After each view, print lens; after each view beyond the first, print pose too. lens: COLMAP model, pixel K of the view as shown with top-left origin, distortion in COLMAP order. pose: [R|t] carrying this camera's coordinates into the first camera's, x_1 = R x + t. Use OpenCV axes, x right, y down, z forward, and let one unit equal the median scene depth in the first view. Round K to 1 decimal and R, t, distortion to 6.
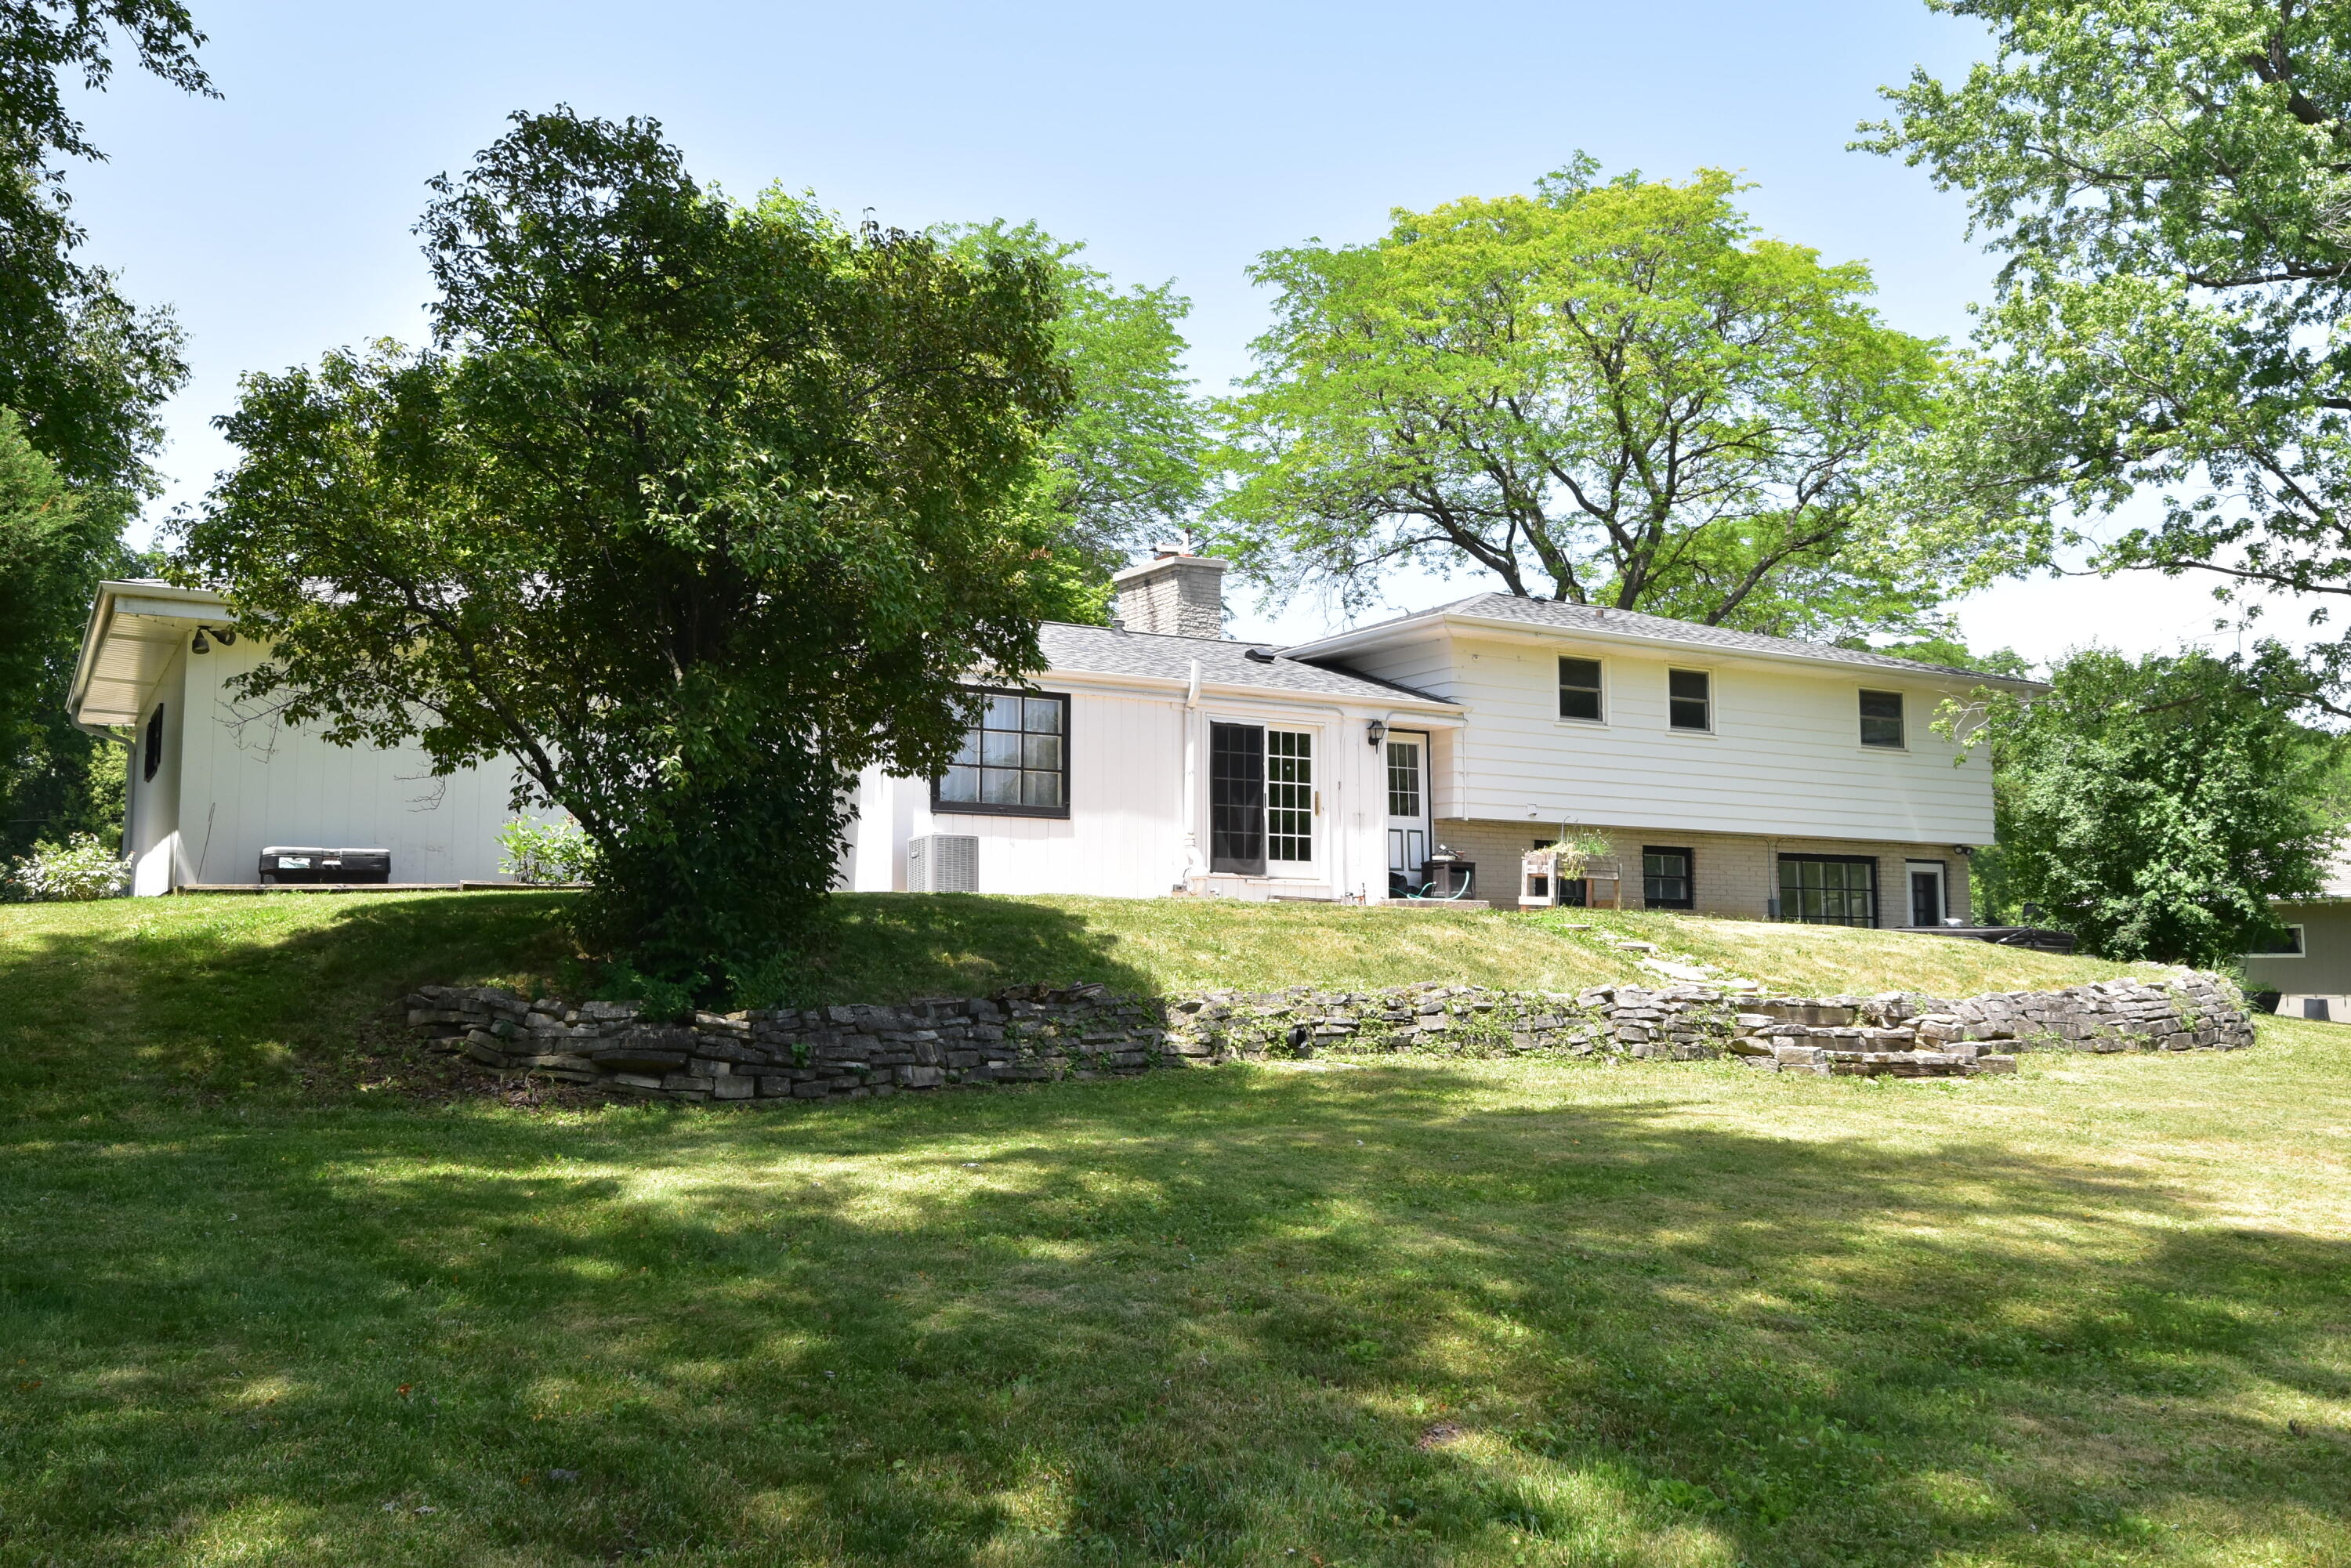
lens RADIAL K [[1969.7, 0, 1171.3], [0, 1969.7, 838.3], [0, 0, 1]] dist [0.044445, -0.004092]
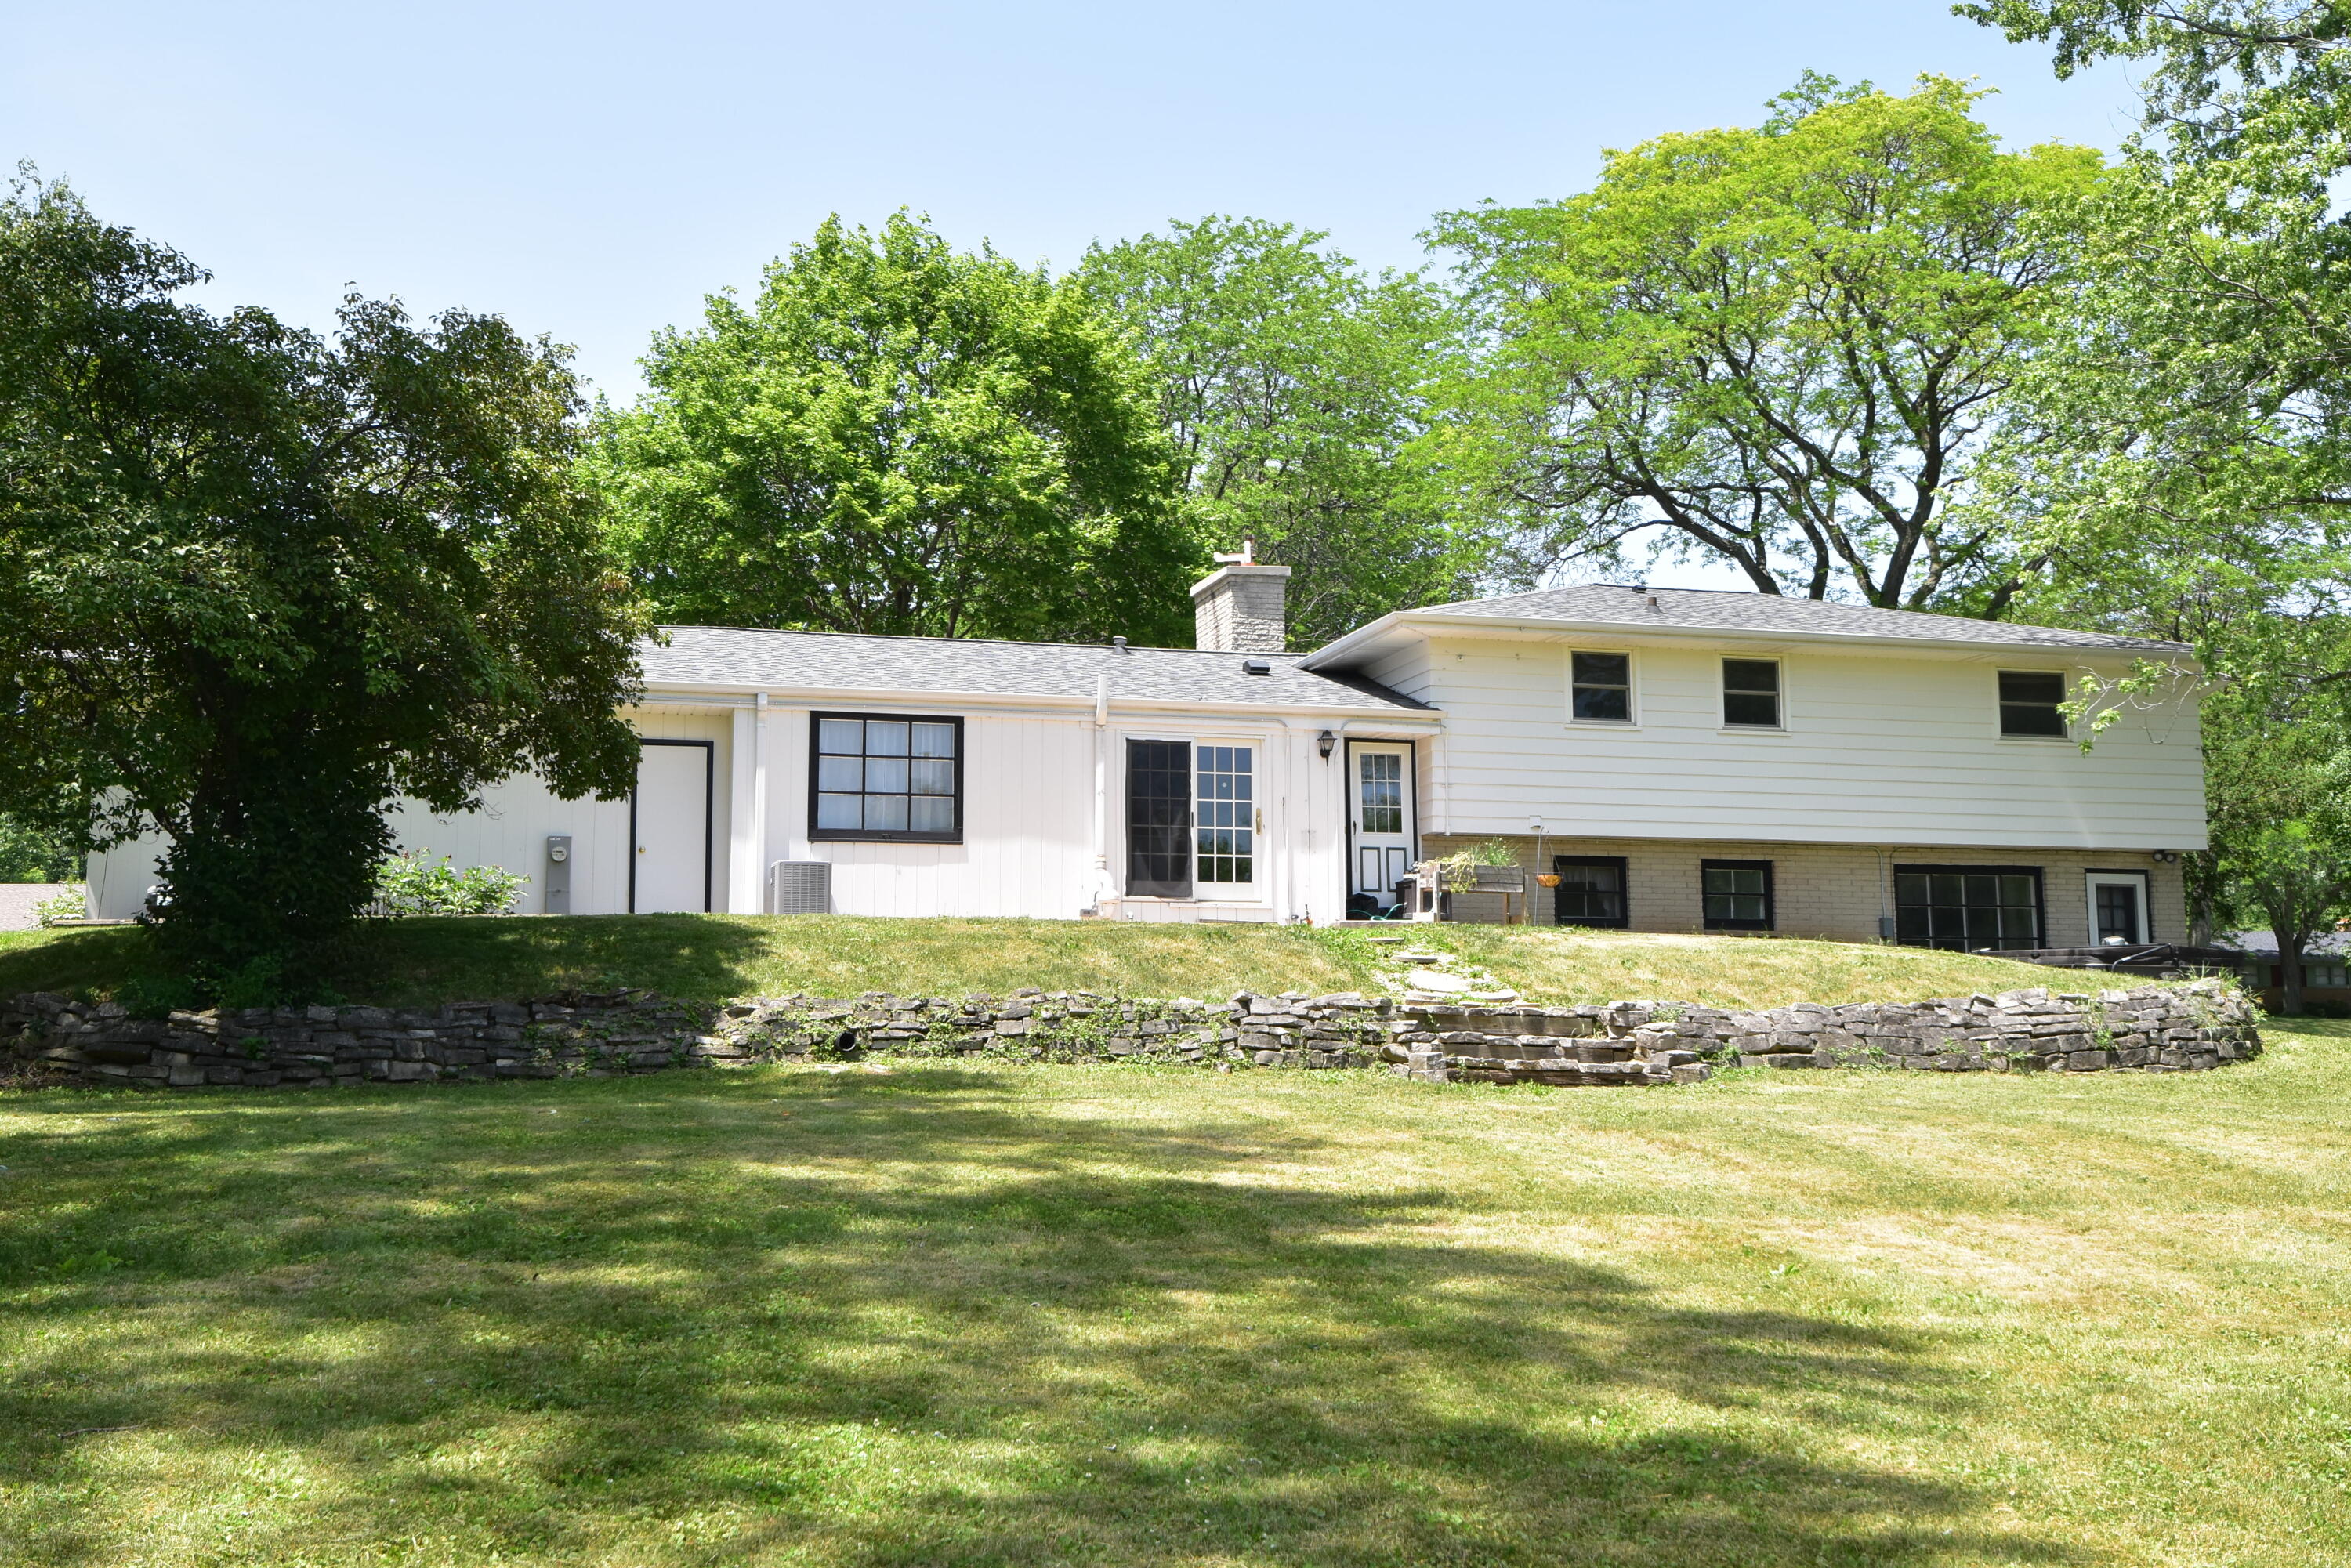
lens RADIAL K [[2273.6, 0, 1174.4], [0, 2273.6, 833.3], [0, 0, 1]] dist [0.122337, -0.254730]
pose [[0.964880, -0.030849, -0.260873, 0.345917], [0.023935, 0.999274, -0.029640, 0.020968], [0.261598, 0.022355, 0.964918, -0.064640]]
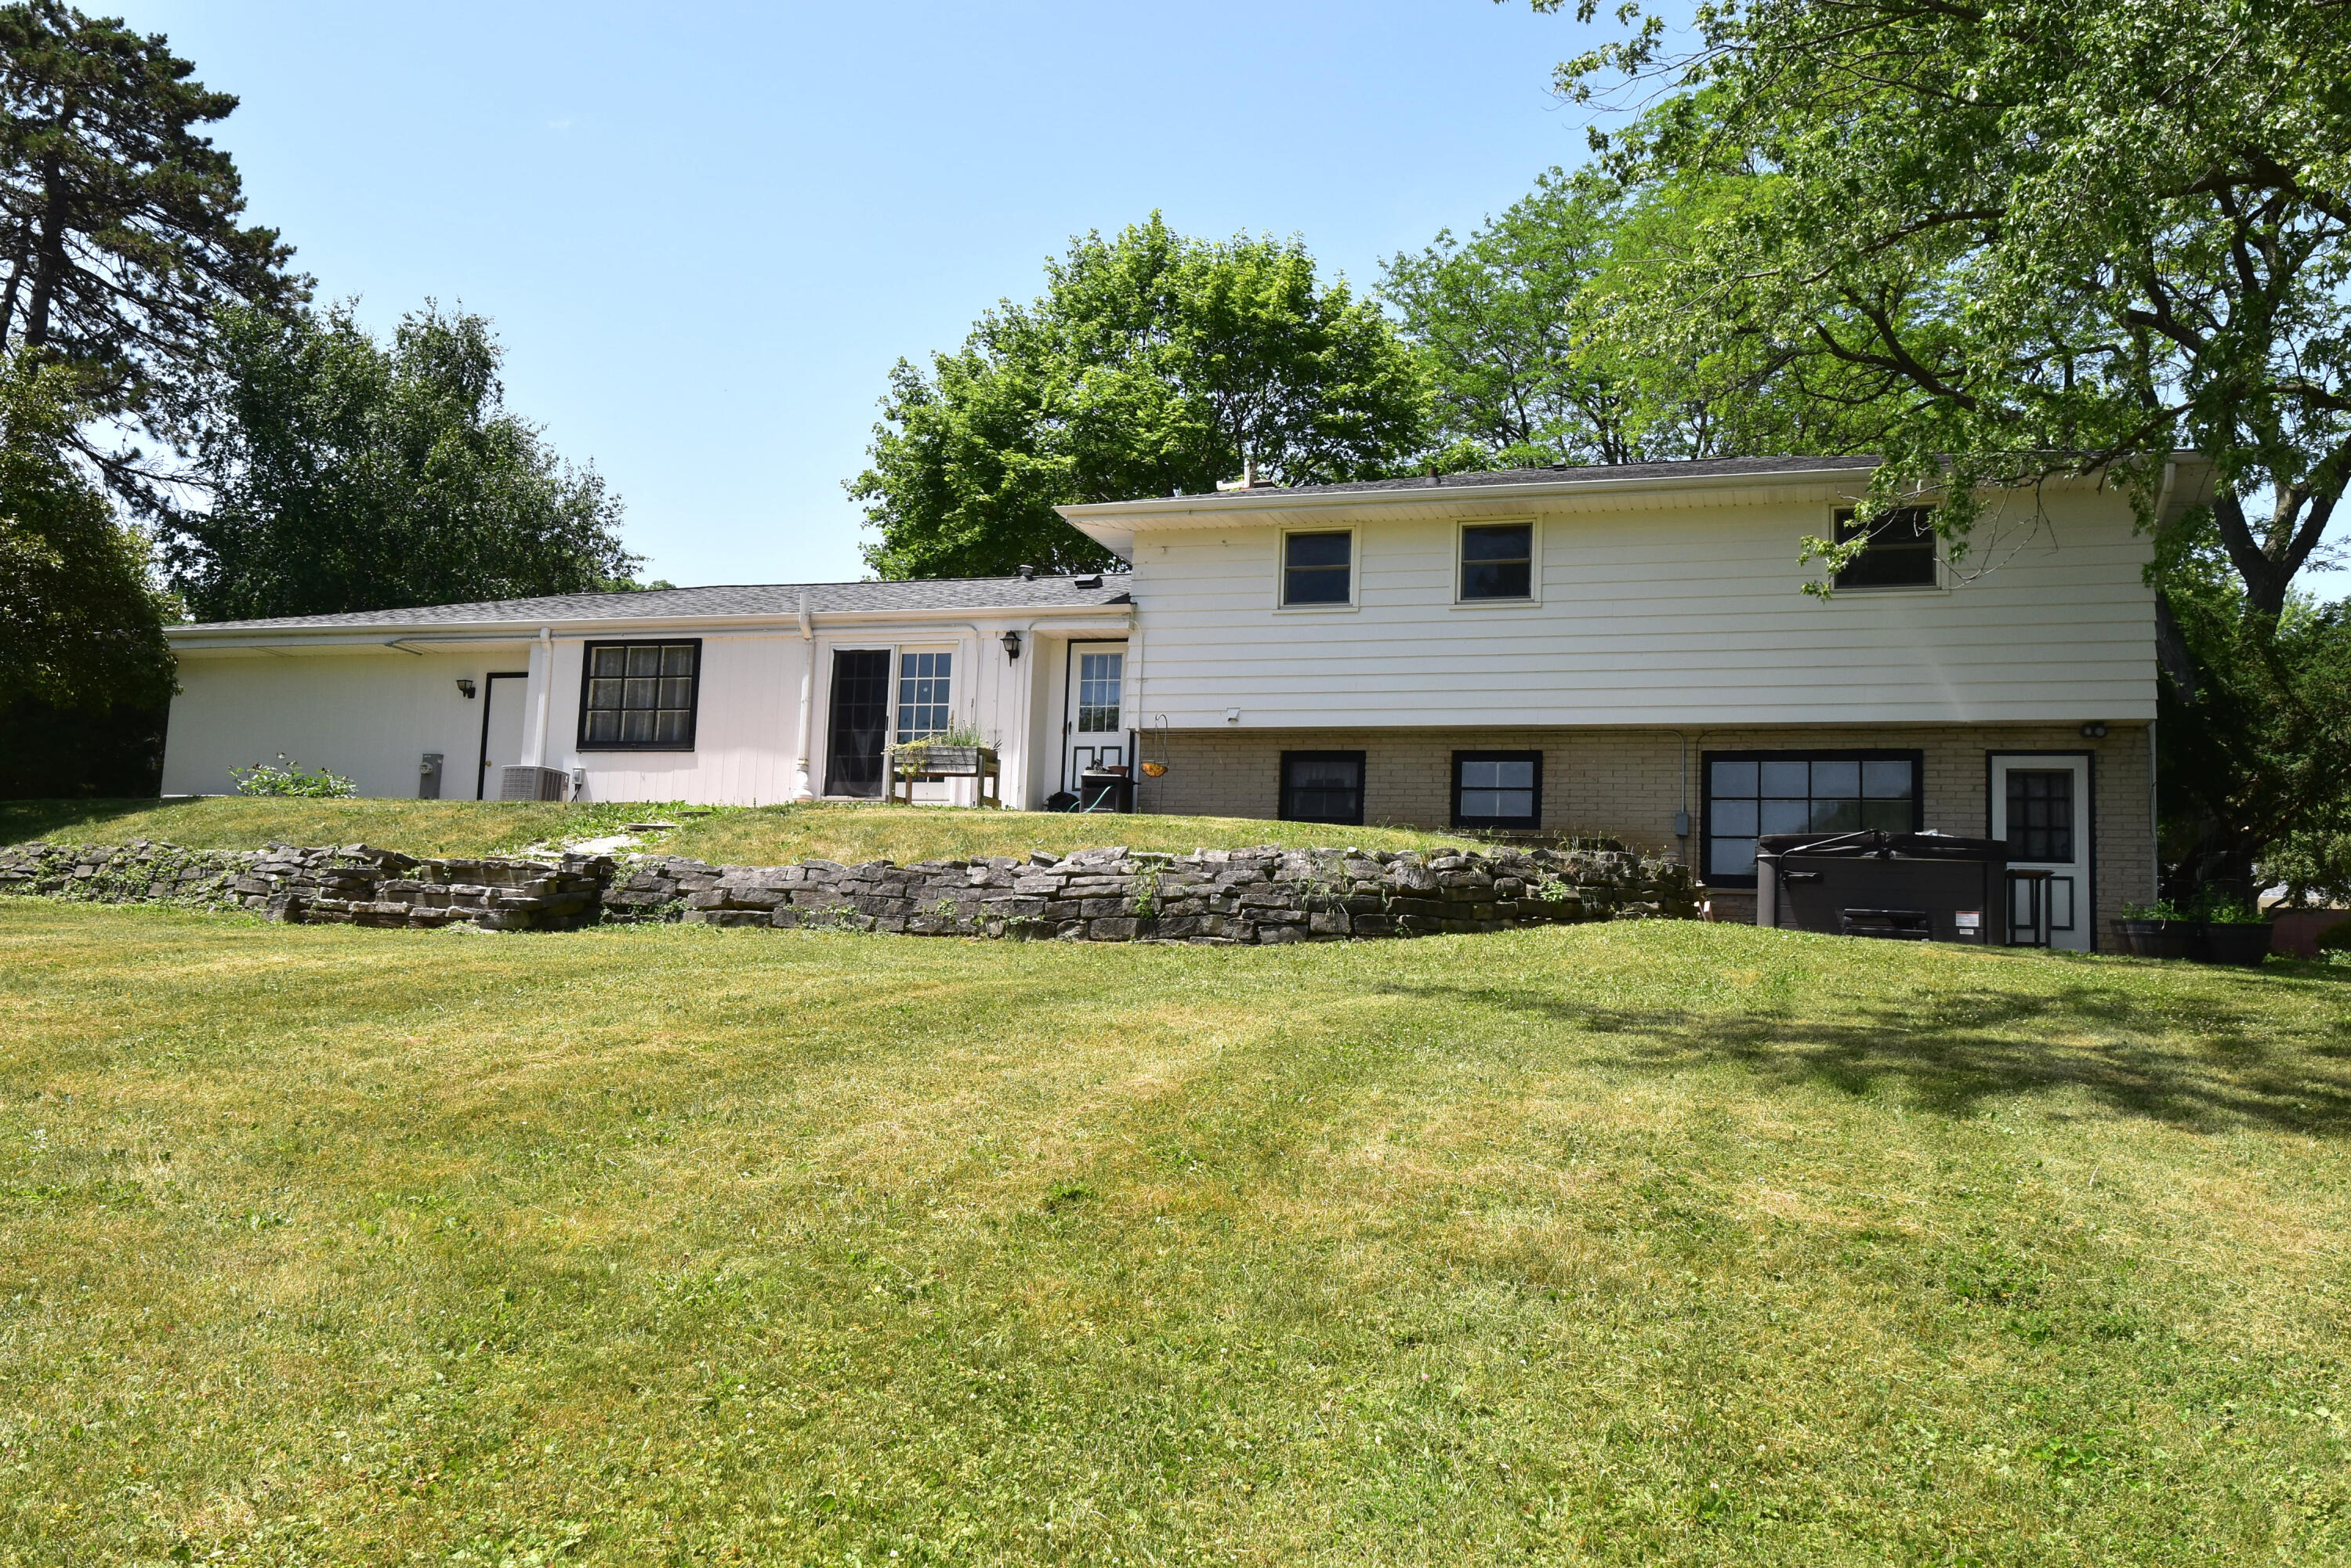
lens RADIAL K [[1984.5, 0, 1175.5], [0, 1984.5, 784.0], [0, 0, 1]] dist [0.002636, 0.000340]
pose [[0.657462, -0.062925, -0.750855, 0.954619], [0.015163, 0.997410, -0.070310, 0.089703], [0.753335, 0.034841, 0.656713, 0.478928]]
